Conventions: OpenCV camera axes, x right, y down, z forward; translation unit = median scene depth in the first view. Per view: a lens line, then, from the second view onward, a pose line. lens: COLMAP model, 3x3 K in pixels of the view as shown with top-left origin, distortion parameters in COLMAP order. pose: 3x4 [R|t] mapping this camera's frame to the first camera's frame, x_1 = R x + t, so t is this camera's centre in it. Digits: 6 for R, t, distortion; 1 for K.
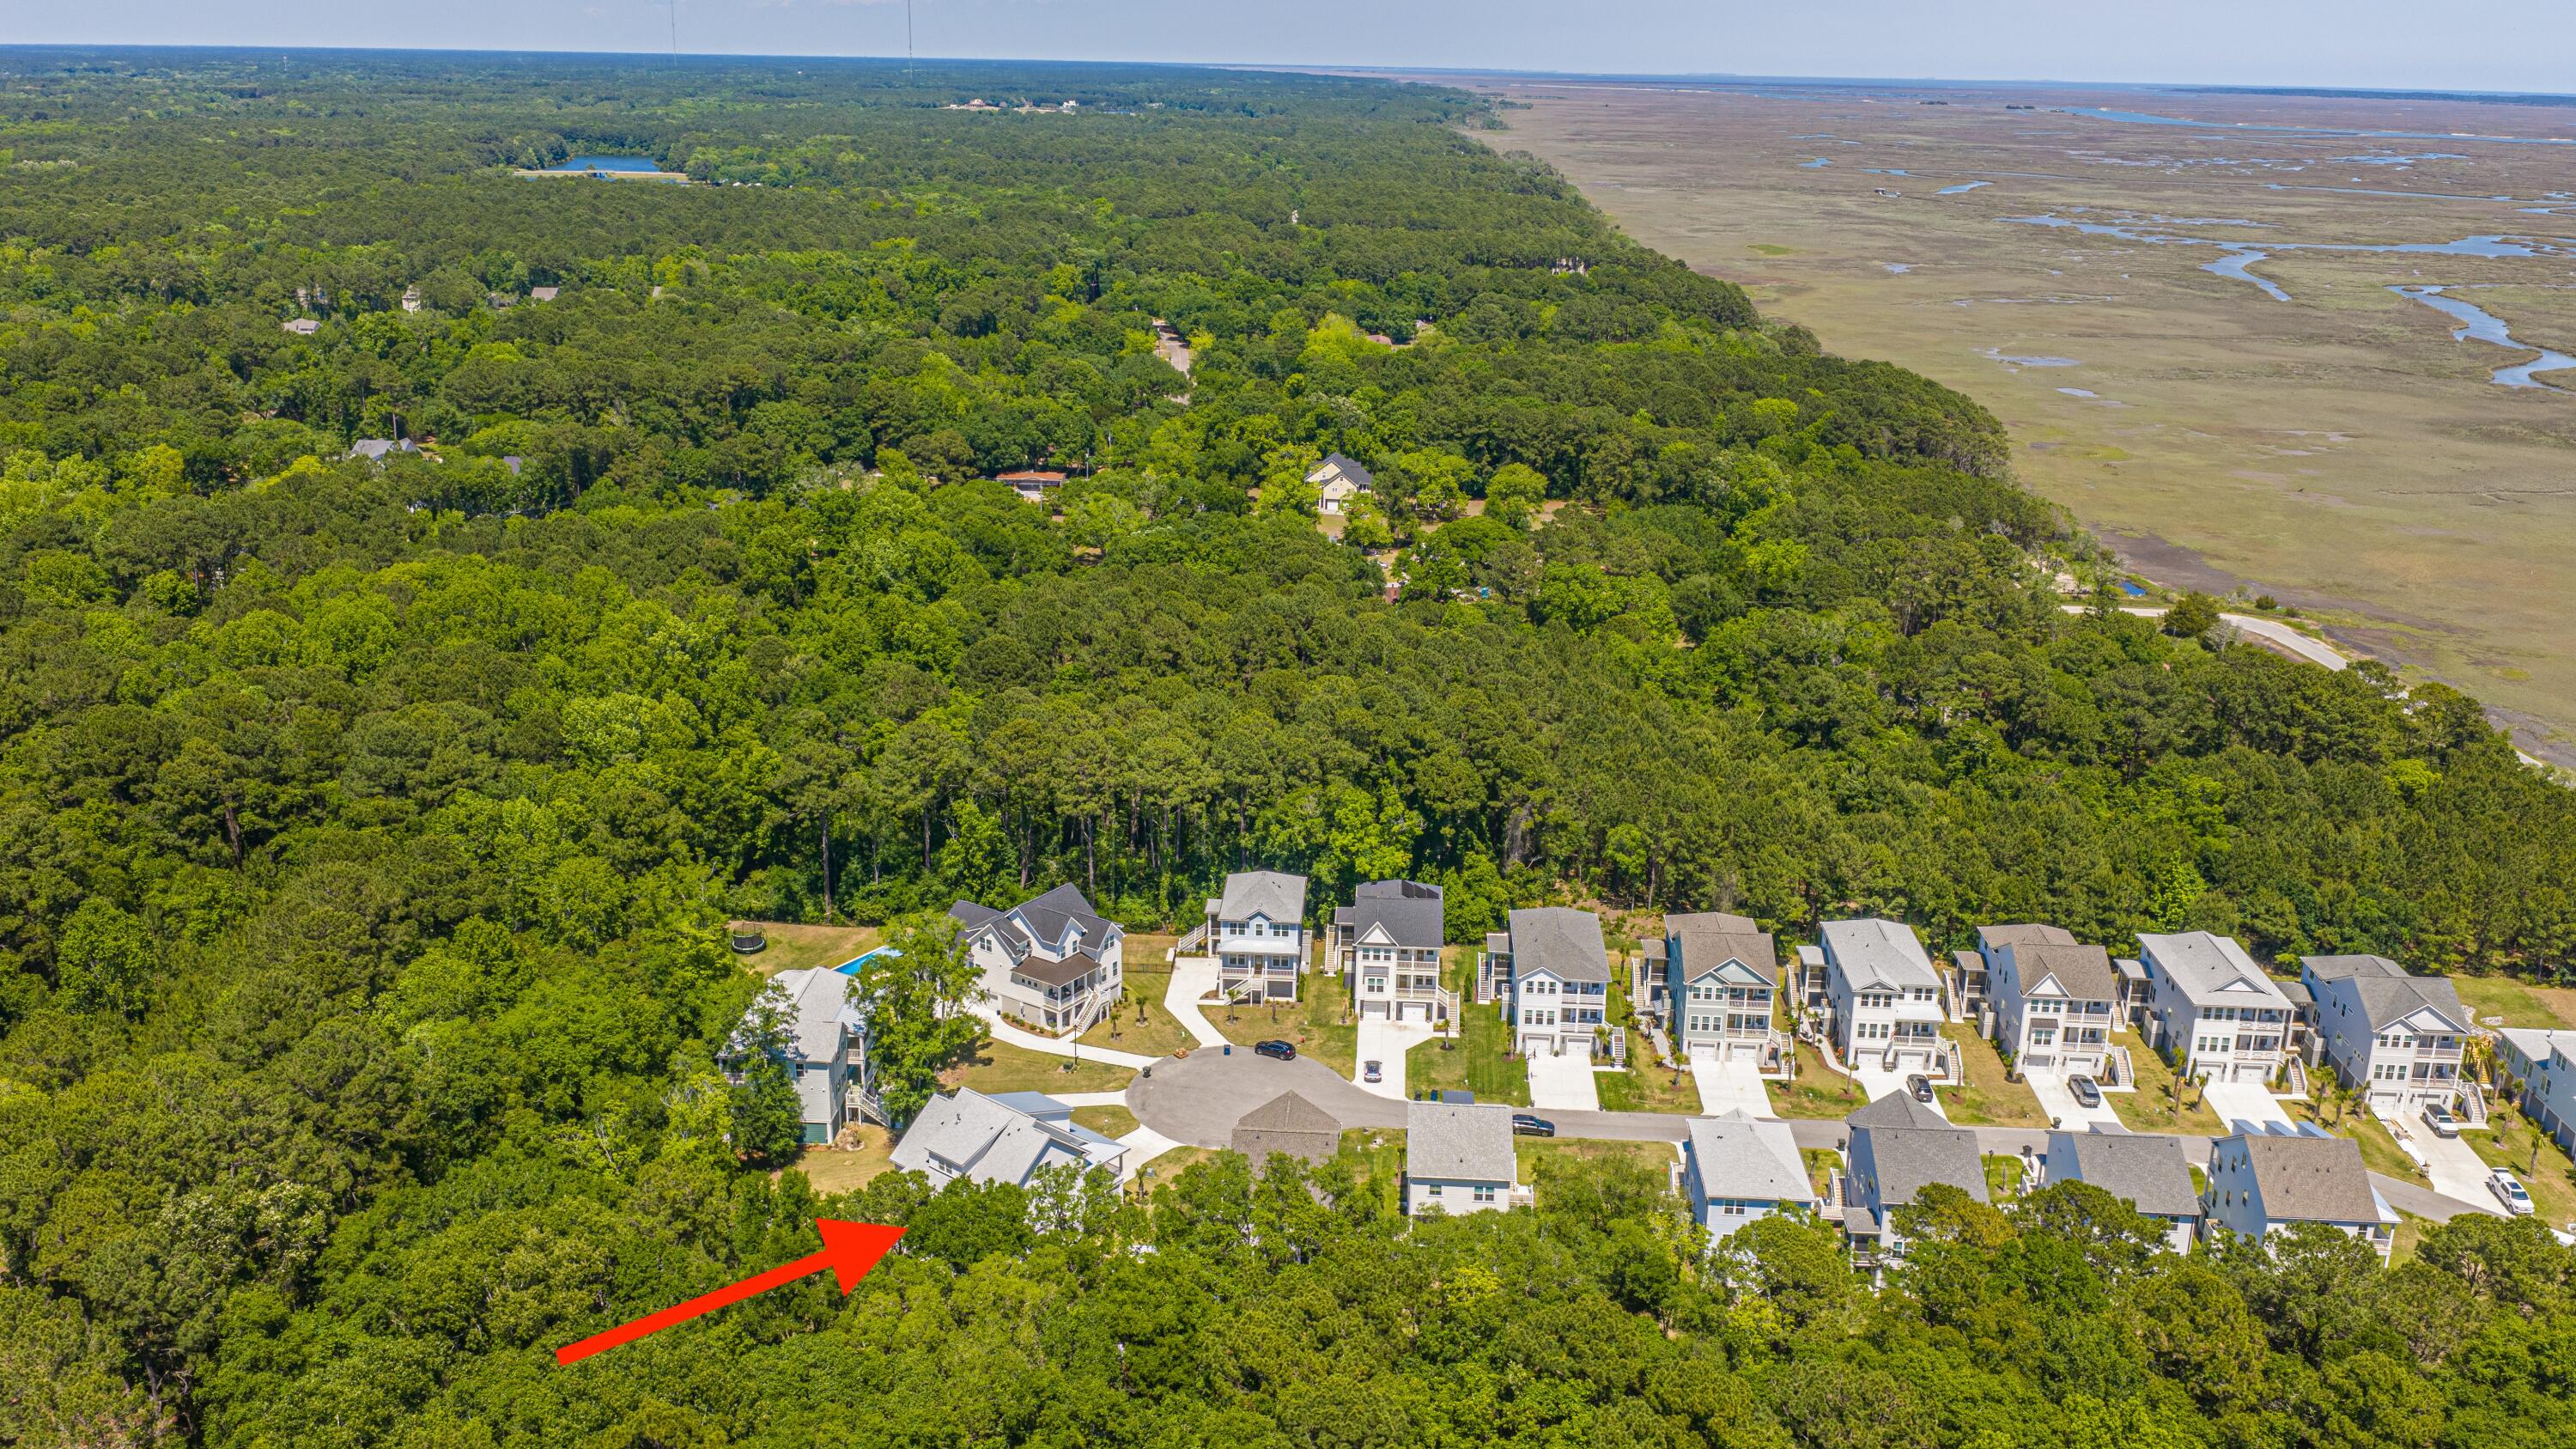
lens RADIAL K [[2126.6, 0, 1288.0], [0, 2126.6, 724.5], [0, 0, 1]] dist [0.031363, -0.070787]
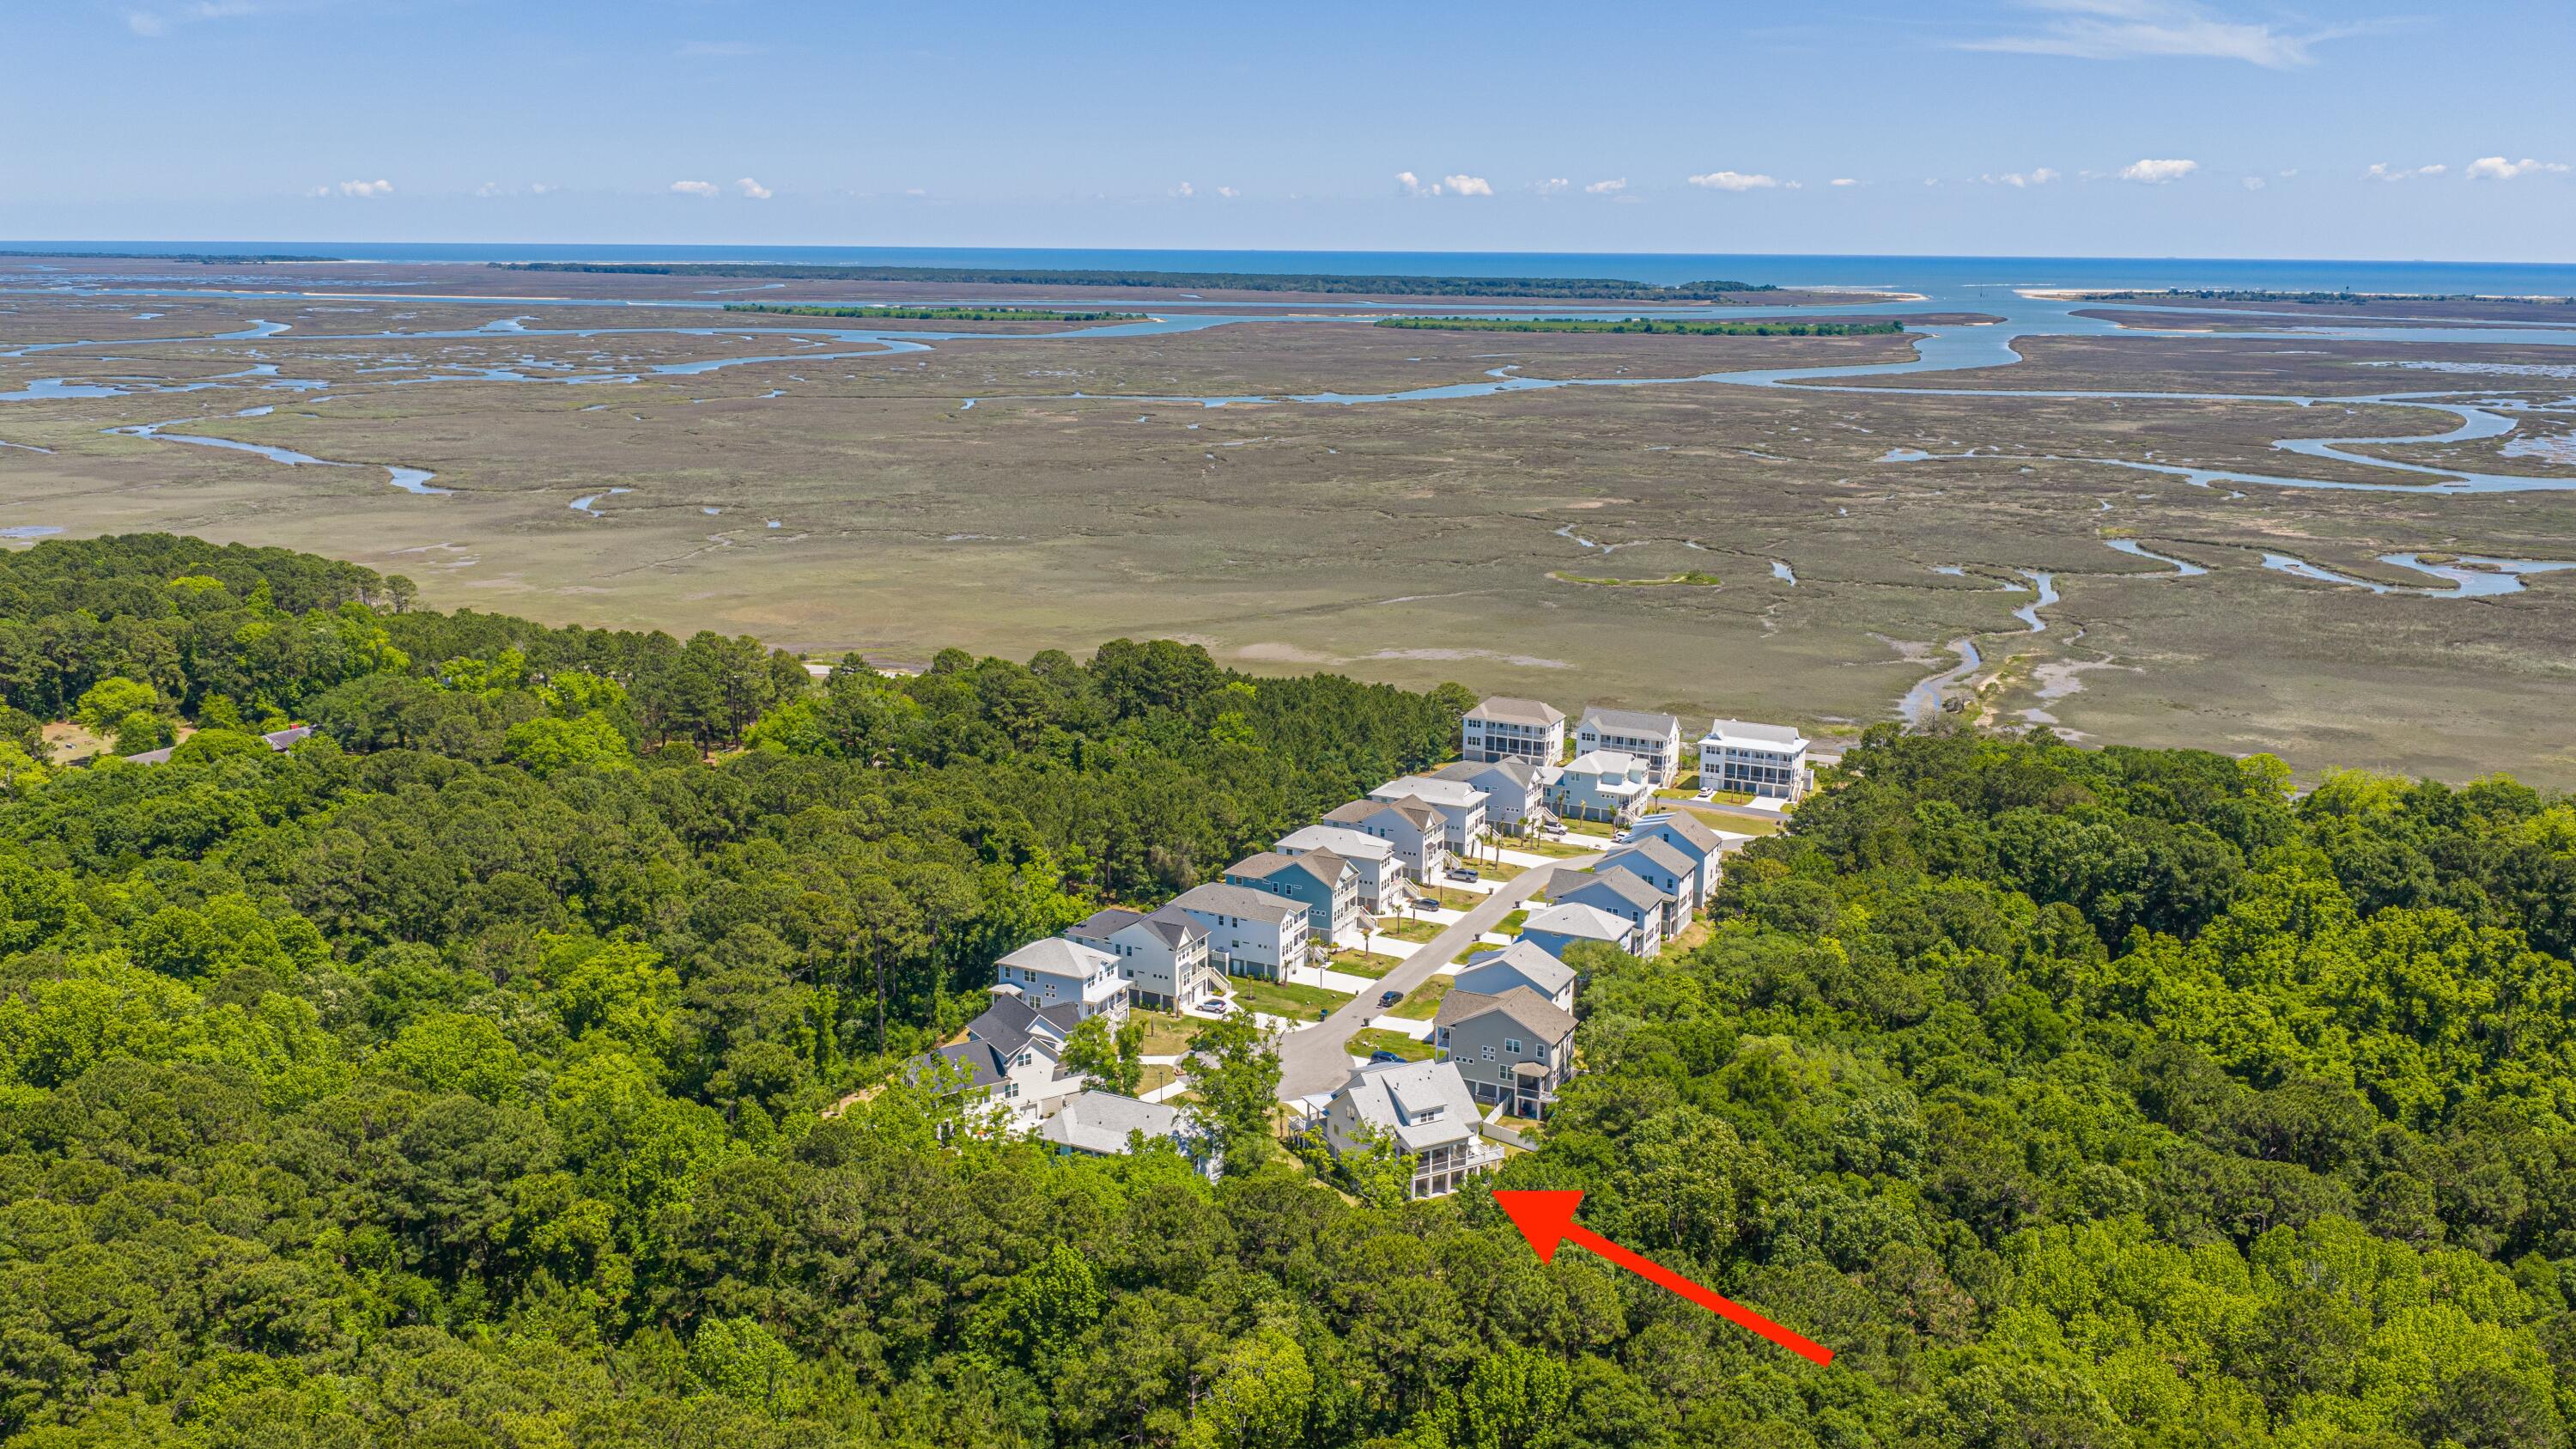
lens RADIAL K [[2126.6, 0, 1288.0], [0, 2126.6, 724.5], [0, 0, 1]] dist [0.031363, -0.070787]
pose [[0.390365, -0.218424, 0.894375, -1.040445], [0.275137, 0.954732, 0.113077, -0.146698], [-0.878587, 0.201935, 0.432790, 0.396369]]
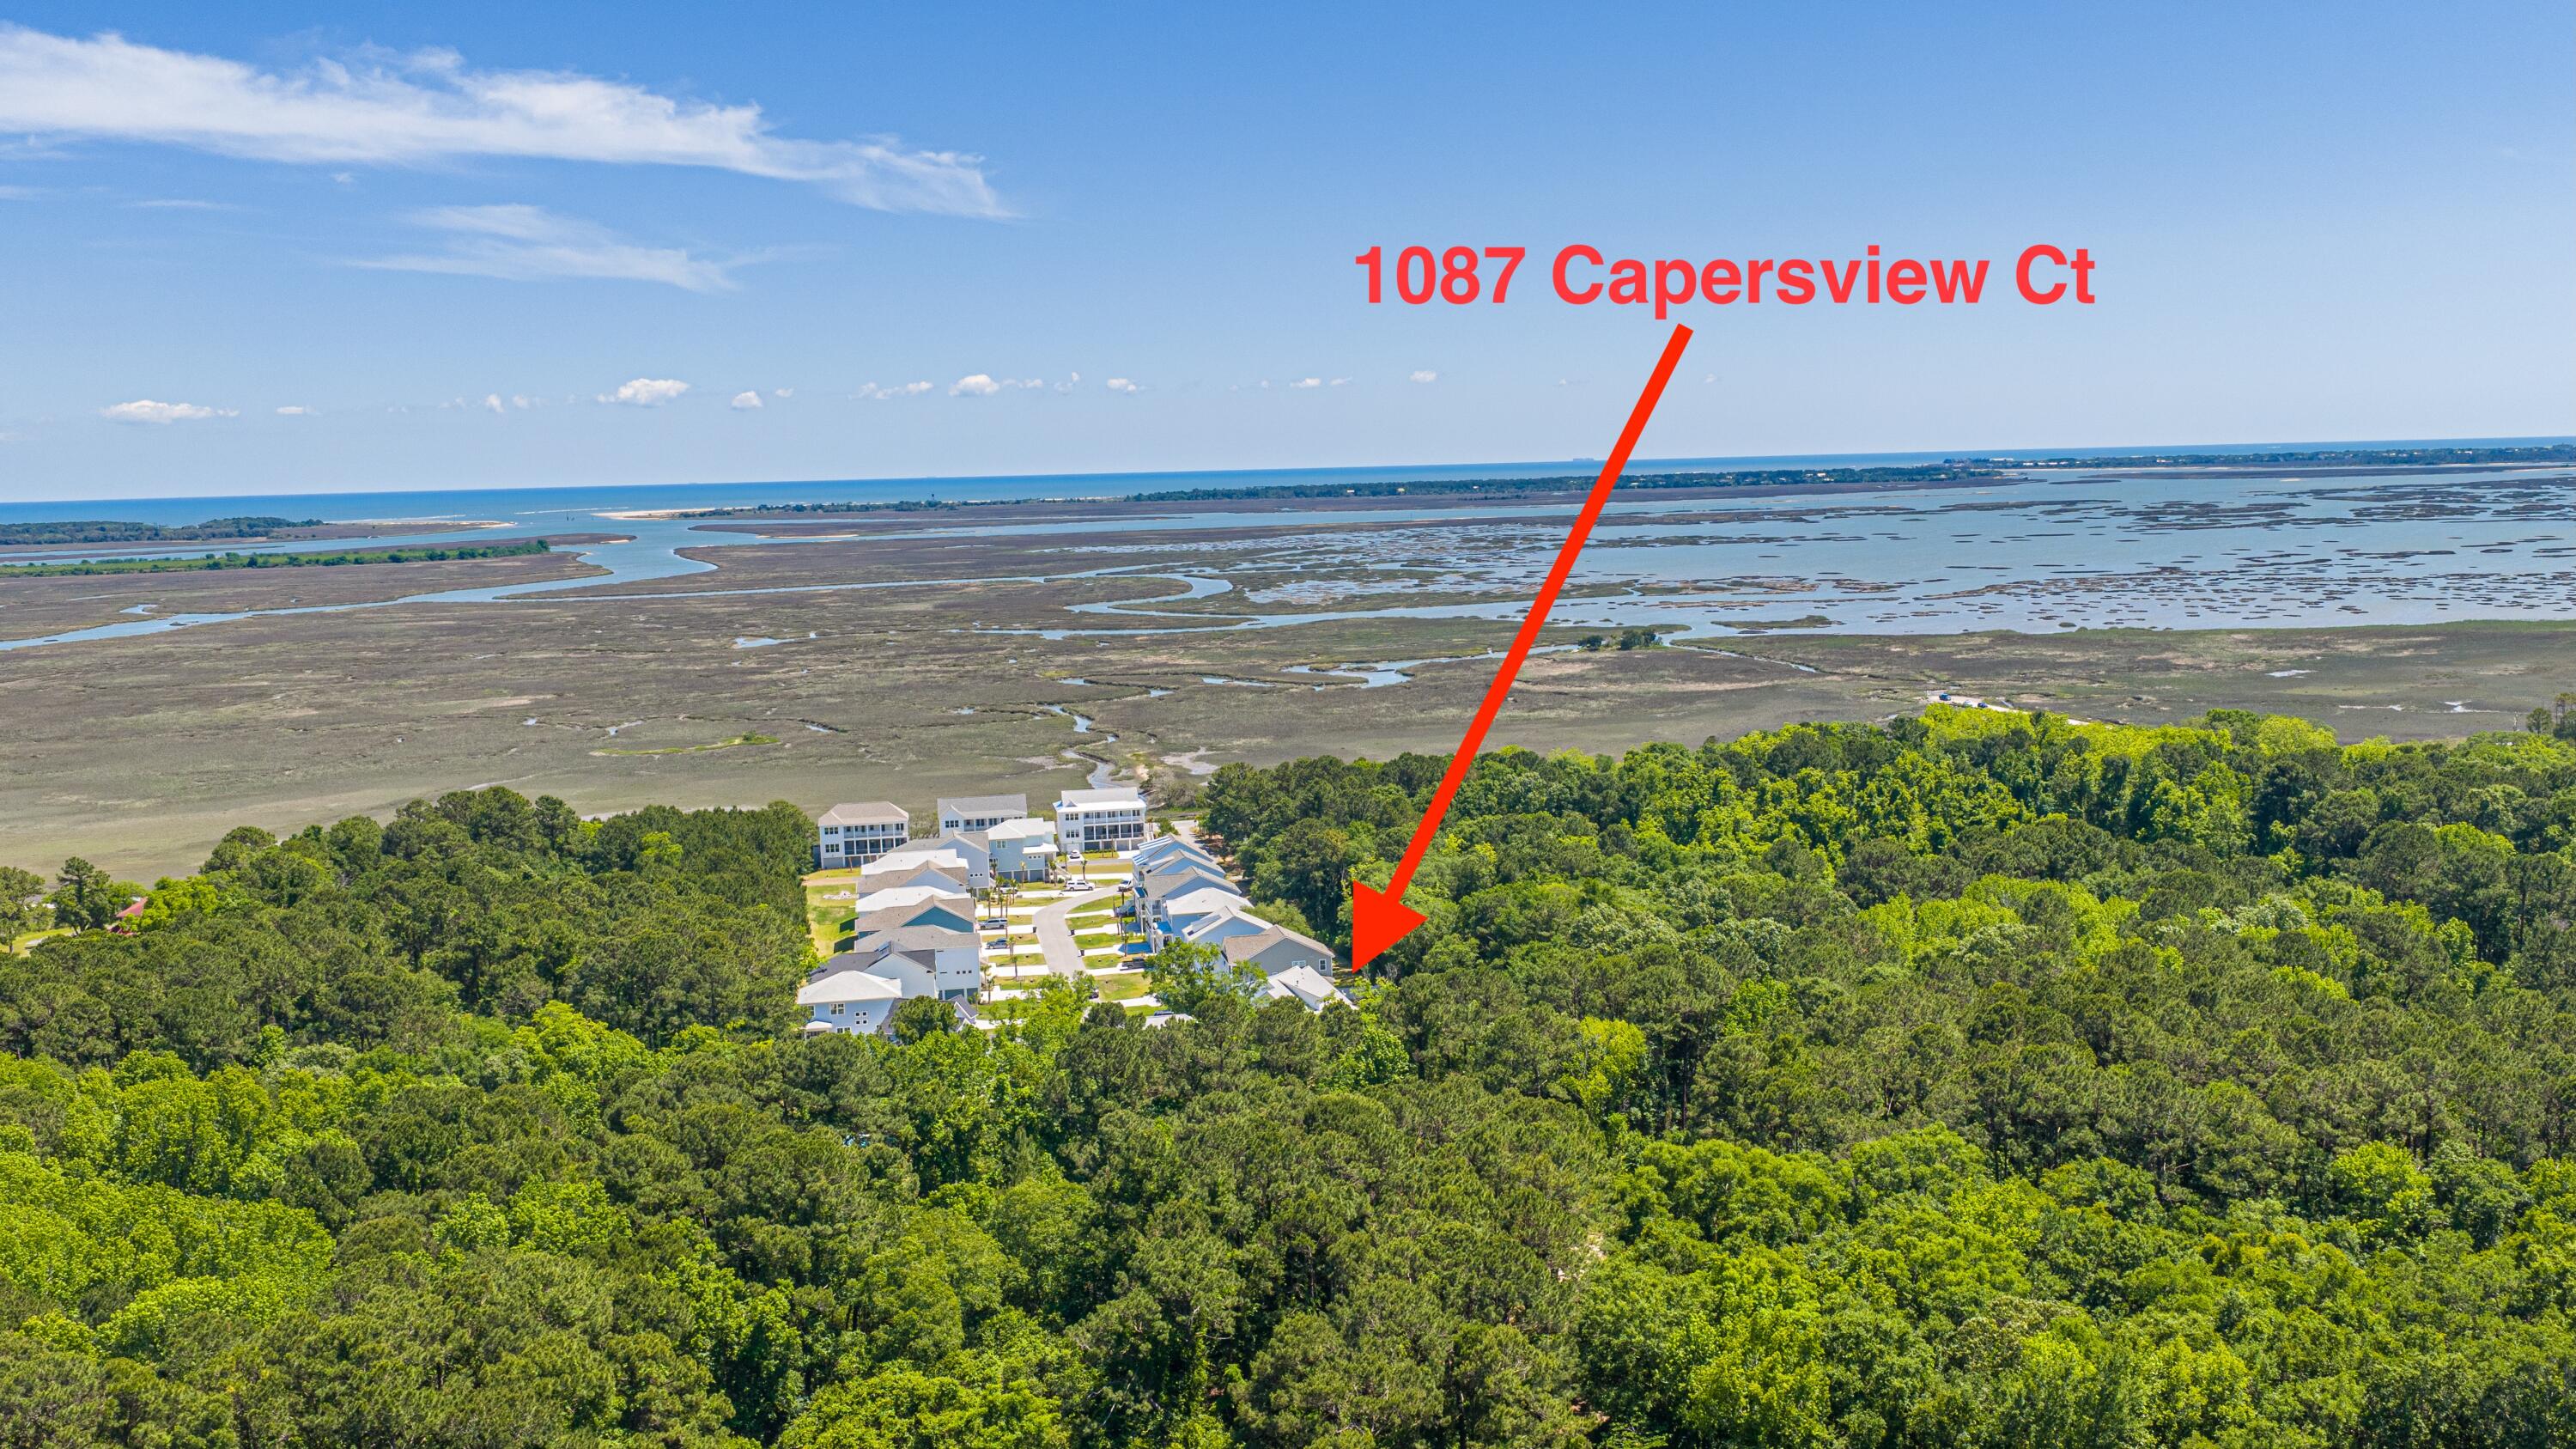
lens RADIAL K [[2399.6, 0, 1399.1], [0, 2399.6, 719.7], [0, 0, 1]] dist [0.040008, -0.097356]
pose [[-0.268000, -0.116252, 0.956379, -1.485090], [0.309641, 0.929632, 0.199770, -0.255975], [-0.912304, 0.349672, -0.213145, 1.029396]]
